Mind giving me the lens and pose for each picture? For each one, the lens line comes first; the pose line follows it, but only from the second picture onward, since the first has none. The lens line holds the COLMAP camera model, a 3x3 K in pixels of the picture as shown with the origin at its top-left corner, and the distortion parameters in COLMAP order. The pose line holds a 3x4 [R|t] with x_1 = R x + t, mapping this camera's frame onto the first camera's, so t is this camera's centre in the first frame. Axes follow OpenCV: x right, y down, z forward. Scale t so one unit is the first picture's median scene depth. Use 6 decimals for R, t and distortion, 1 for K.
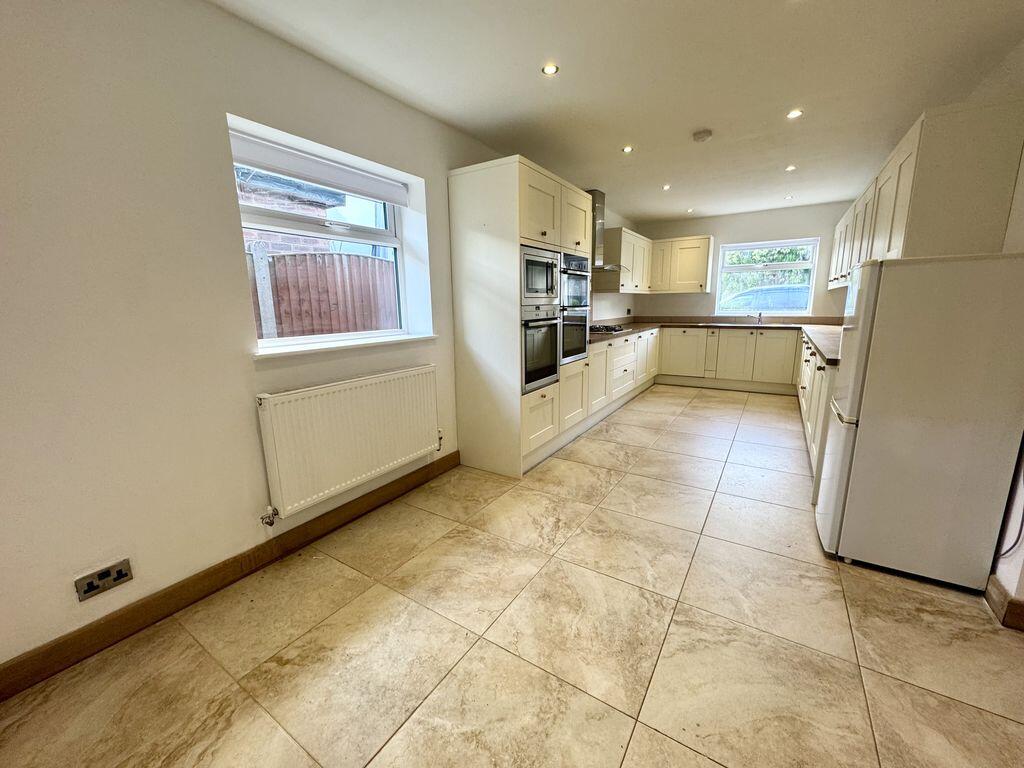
lens RADIAL K [[409.1, 0, 512.4], [0, 409.1, 383.9], [0, 0, 1]] dist [0.002686, 0.000368]
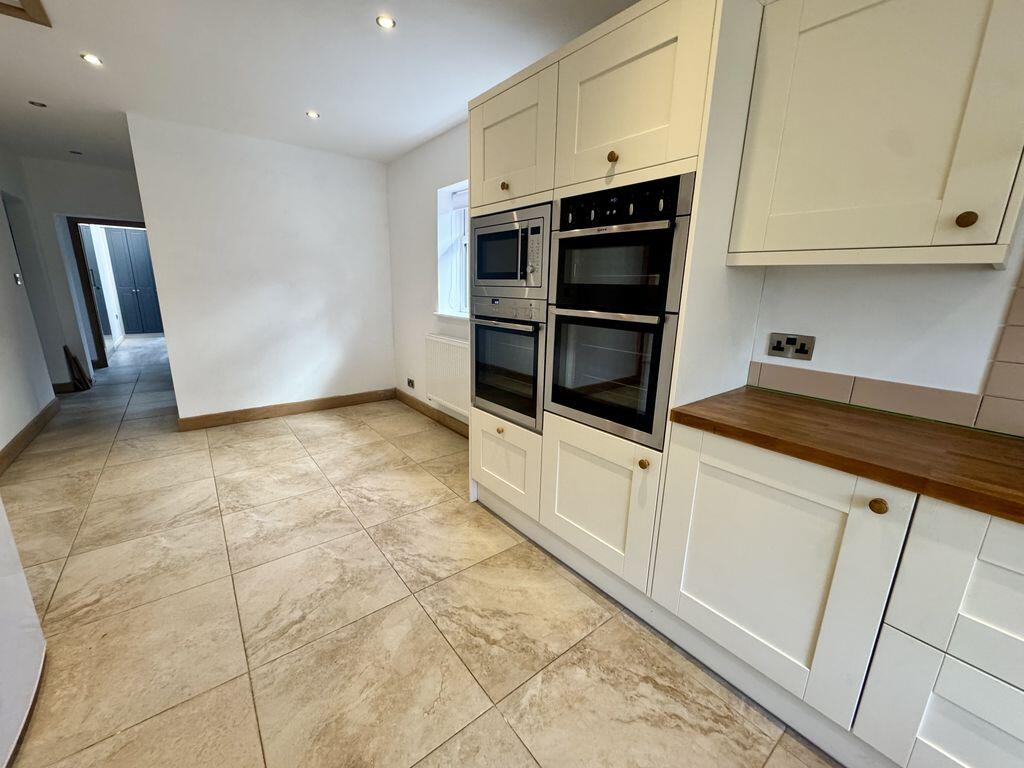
lens RADIAL K [[409.1, 0, 511.0], [0, 409.1, 384.2], [0, 0, 1]] dist [0.002686, 0.000368]
pose [[-0.325922, 0.228957, -0.917253, 0.921896], [-0.200026, 0.931566, 0.303604, -0.344019], [0.923994, 0.282426, -0.257821, 1.581989]]
